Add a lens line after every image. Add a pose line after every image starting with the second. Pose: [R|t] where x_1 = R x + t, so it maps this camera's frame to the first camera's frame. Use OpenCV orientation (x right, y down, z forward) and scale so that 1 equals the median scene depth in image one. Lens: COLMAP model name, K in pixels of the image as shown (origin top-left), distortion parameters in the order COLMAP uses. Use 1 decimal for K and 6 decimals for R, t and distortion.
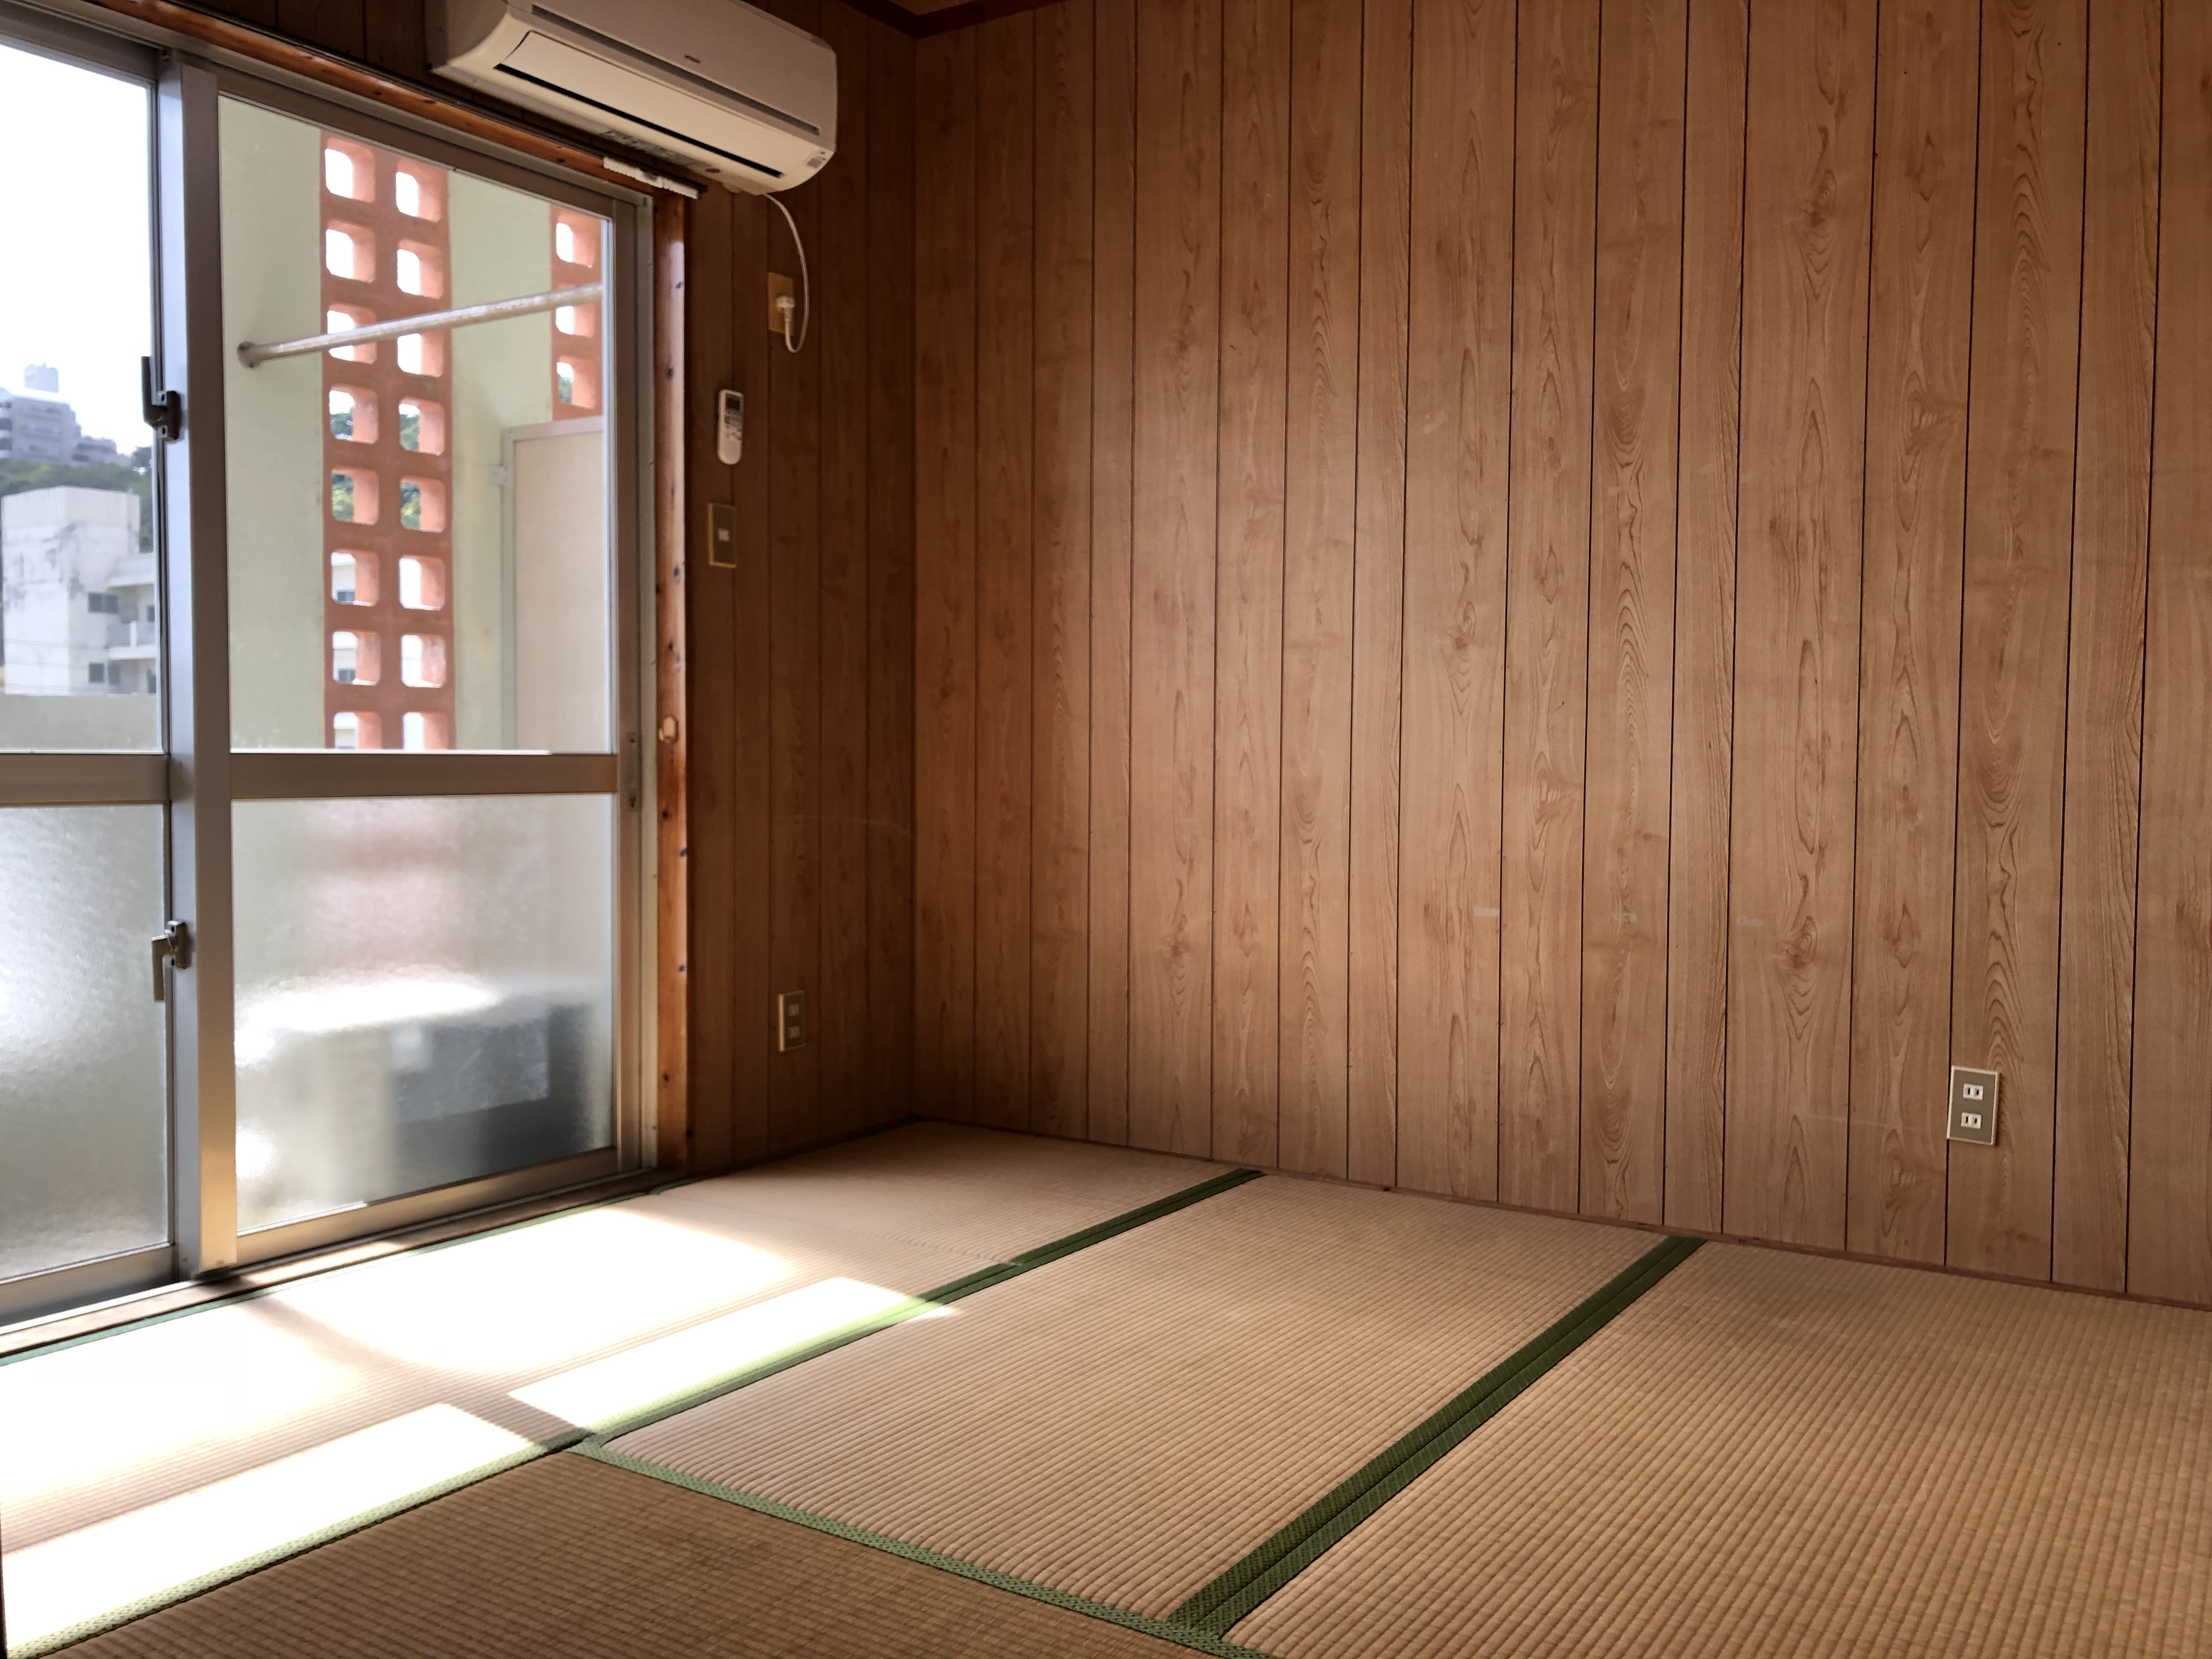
lens RADIAL K [[1805.3, 0, 1098.2], [0, 1805.3, 833.7], [0, 0, 1]] dist [0.042658, -0.052872]
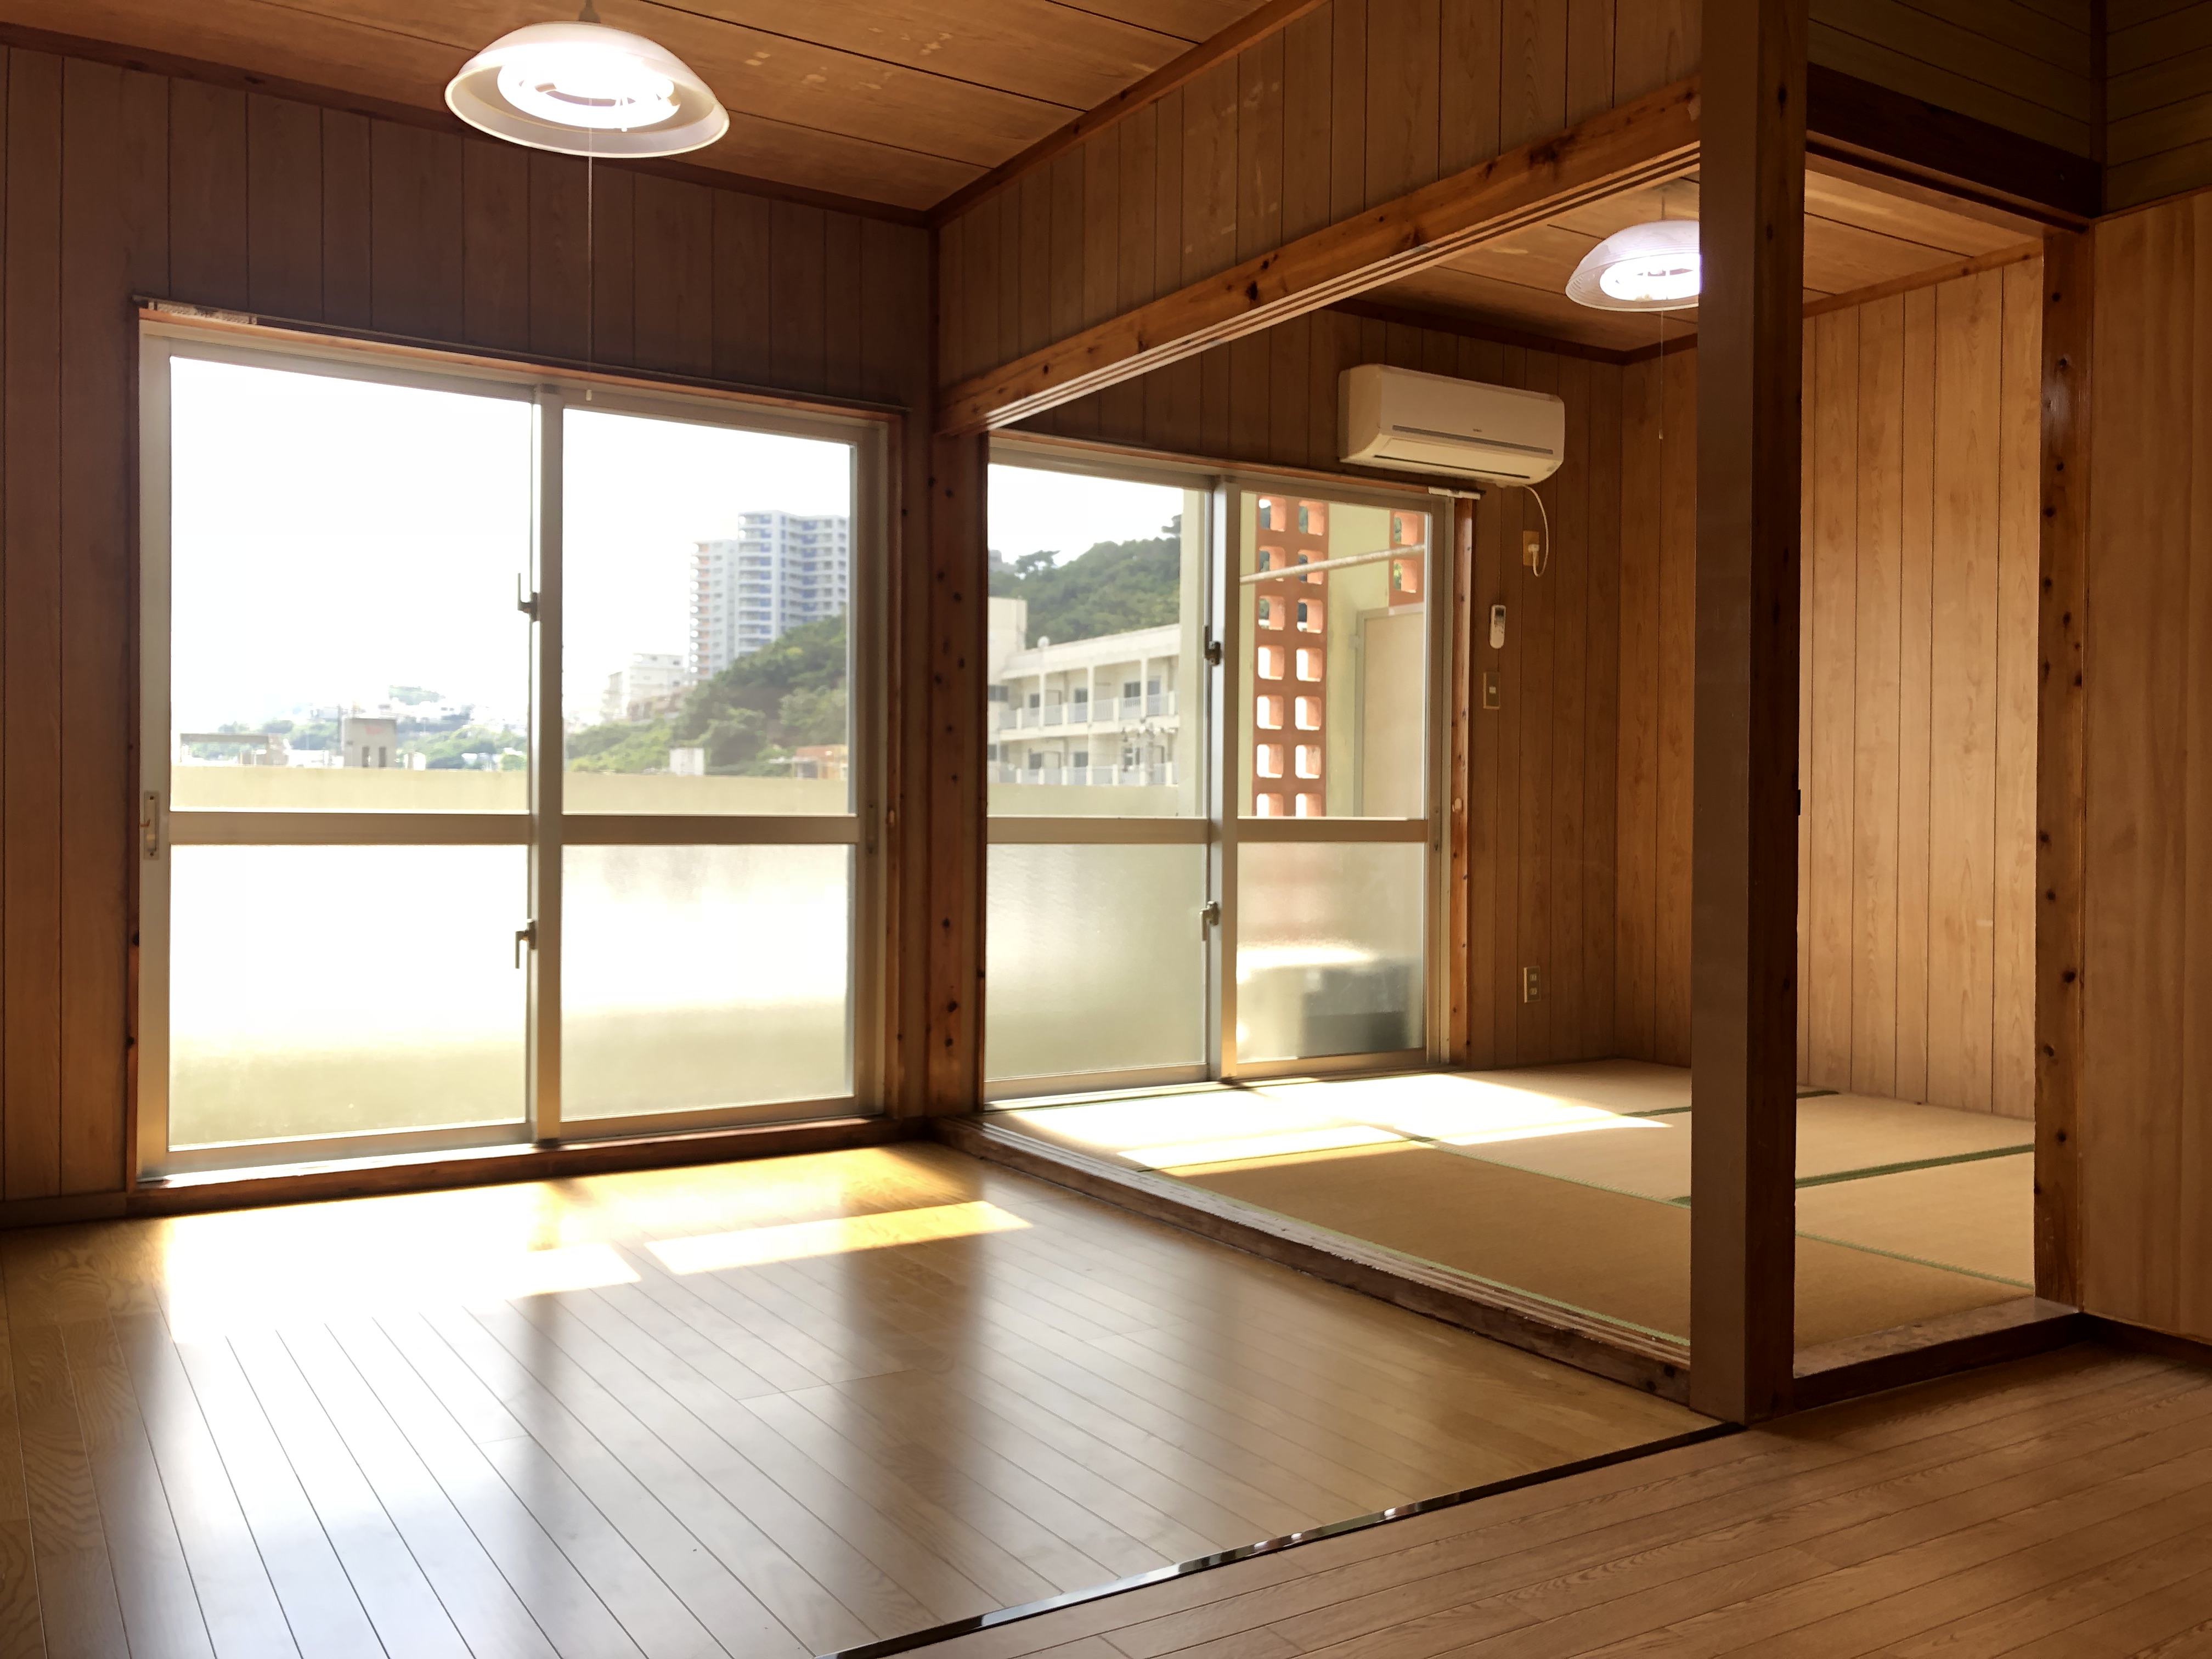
lens RADIAL K [[1805.3, 0, 1094.3], [0, 1805.3, 829.1], [0, 0, 1]] dist [0.042658, -0.052872]
pose [[0.905179, 0.003782, -0.425013, 0.175898], [-0.020885, 0.999148, -0.035590, 0.032617], [0.424516, 0.041091, 0.904487, -0.683185]]
